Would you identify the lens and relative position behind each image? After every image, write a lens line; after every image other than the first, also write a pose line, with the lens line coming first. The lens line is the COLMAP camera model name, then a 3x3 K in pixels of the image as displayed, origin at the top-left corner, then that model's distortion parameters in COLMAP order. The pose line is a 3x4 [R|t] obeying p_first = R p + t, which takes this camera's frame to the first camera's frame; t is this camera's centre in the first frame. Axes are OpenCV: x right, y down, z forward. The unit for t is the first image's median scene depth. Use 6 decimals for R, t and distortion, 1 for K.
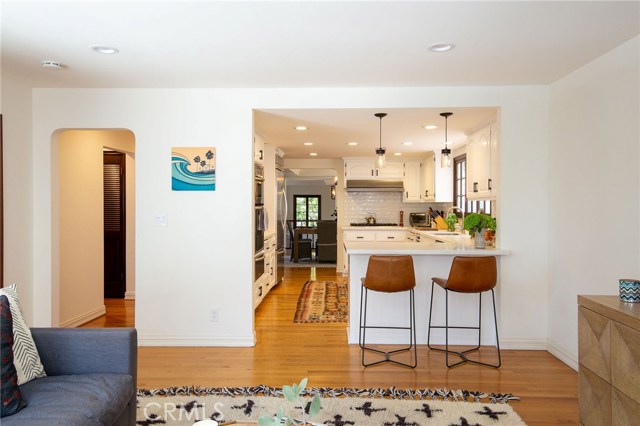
lens RADIAL K [[456.9, 0, 320.0], [0, 456.9, 213.0], [0, 0, 1]] dist [0.010009, 0.003830]
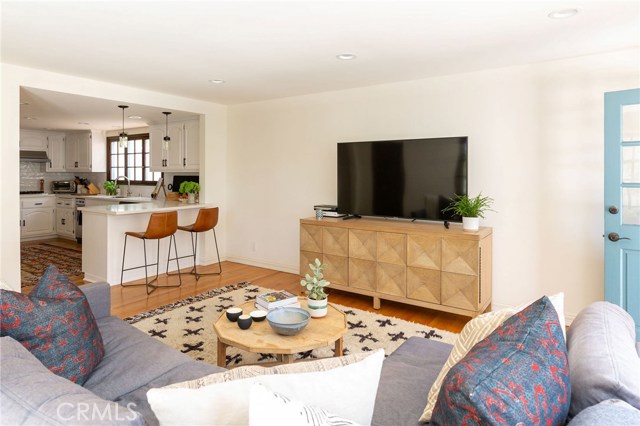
lens RADIAL K [[336.0, 0, 322.0], [0, 336.0, 192.3], [0, 0, 1]] dist [0.001140, -0.000250]
pose [[0.569681, -0.035841, 0.821084, -0.237890], [0.005587, 0.999194, 0.039738, -0.004020], [-0.821847, -0.018050, 0.569422, 0.004780]]
